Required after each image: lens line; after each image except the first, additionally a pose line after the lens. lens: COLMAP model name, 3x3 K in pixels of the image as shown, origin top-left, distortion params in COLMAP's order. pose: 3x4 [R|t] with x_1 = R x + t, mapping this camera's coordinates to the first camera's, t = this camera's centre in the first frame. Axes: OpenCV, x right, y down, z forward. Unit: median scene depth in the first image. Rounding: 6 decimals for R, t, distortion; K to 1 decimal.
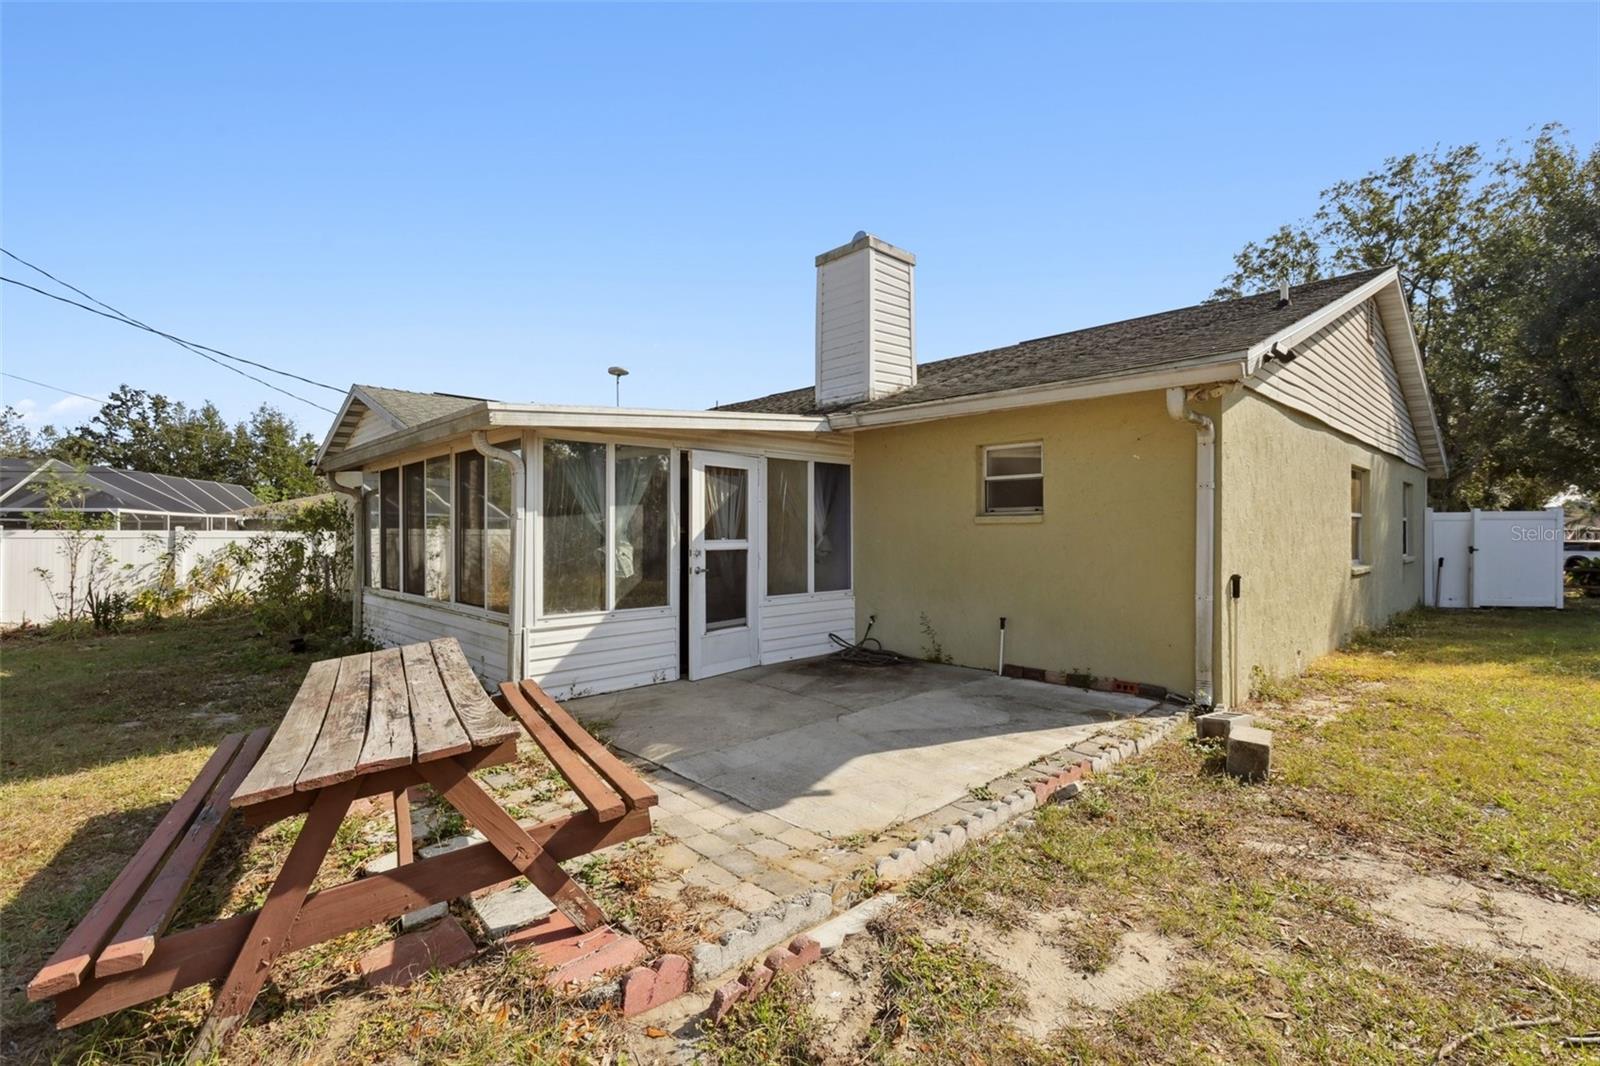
lens RADIAL K [[715.6, 0, 802.4], [0, 715.6, 543.7], [0, 0, 1]] dist [-0.001136, 0.001109]
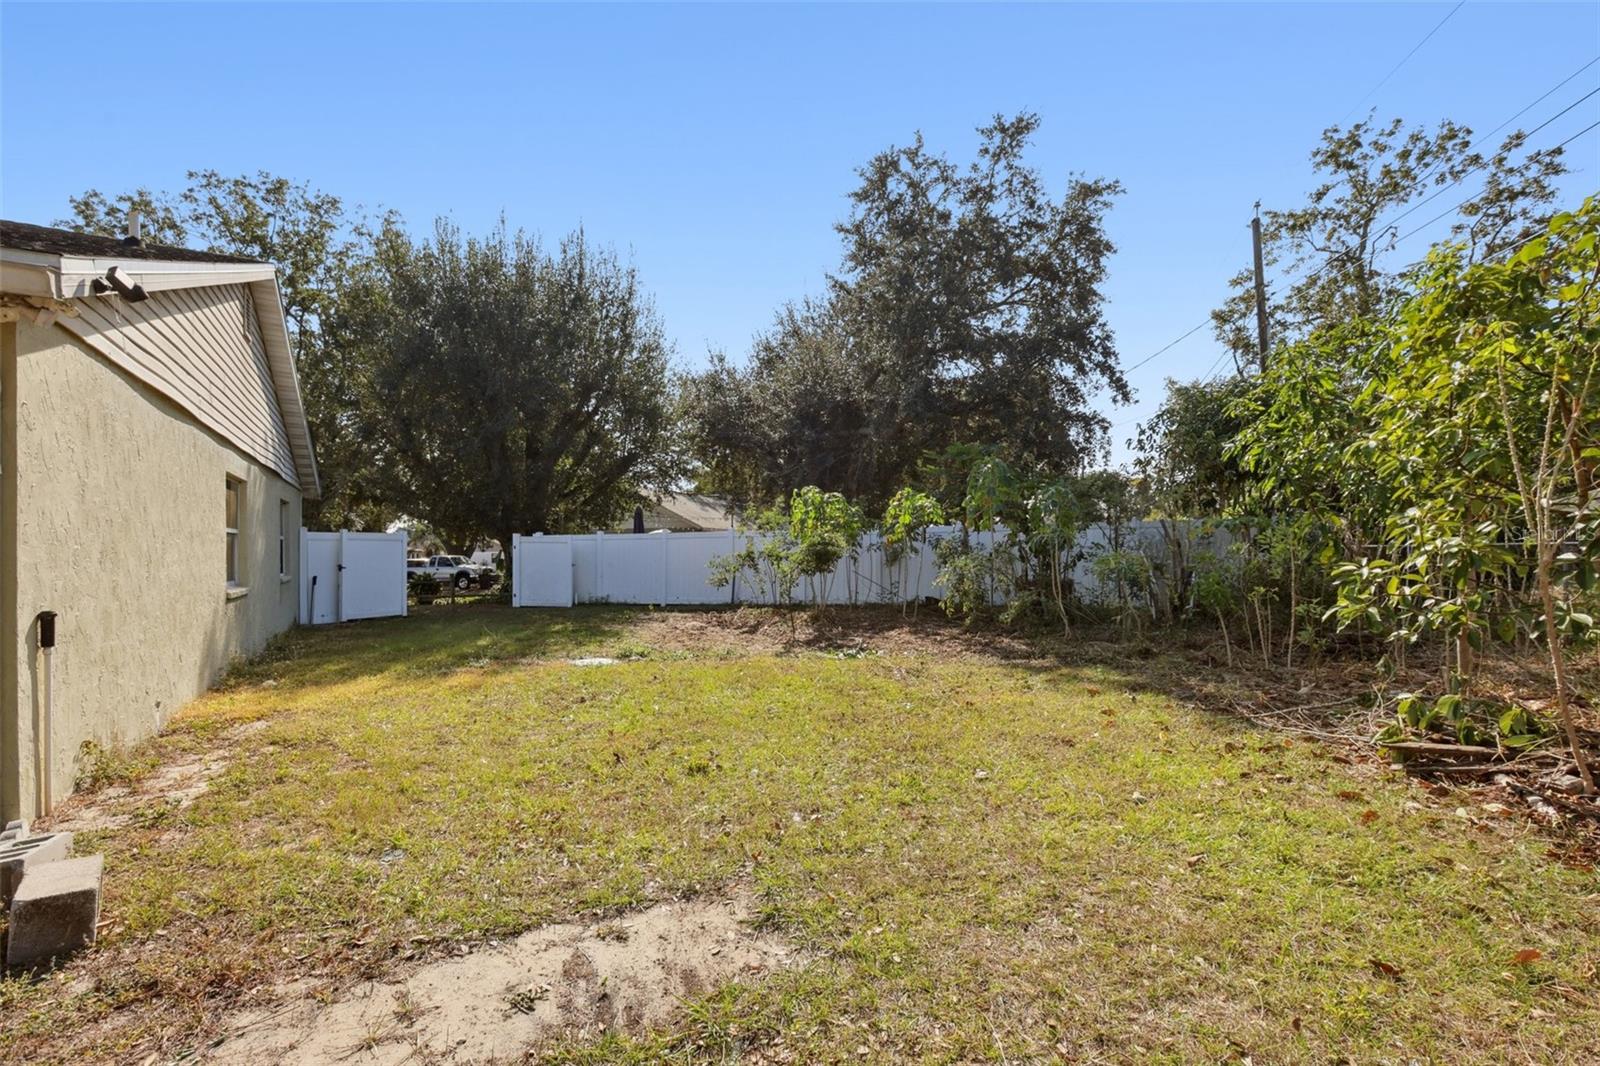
lens RADIAL K [[715.6, 0, 802.4], [0, 715.6, 543.7], [0, 0, 1]] dist [-0.001136, 0.001109]
pose [[0.234524, 0.011930, 0.972037, 0.083108], [0.016603, 0.999730, -0.016275, 0.002092], [-0.971968, 0.019956, 0.234263, 0.110837]]
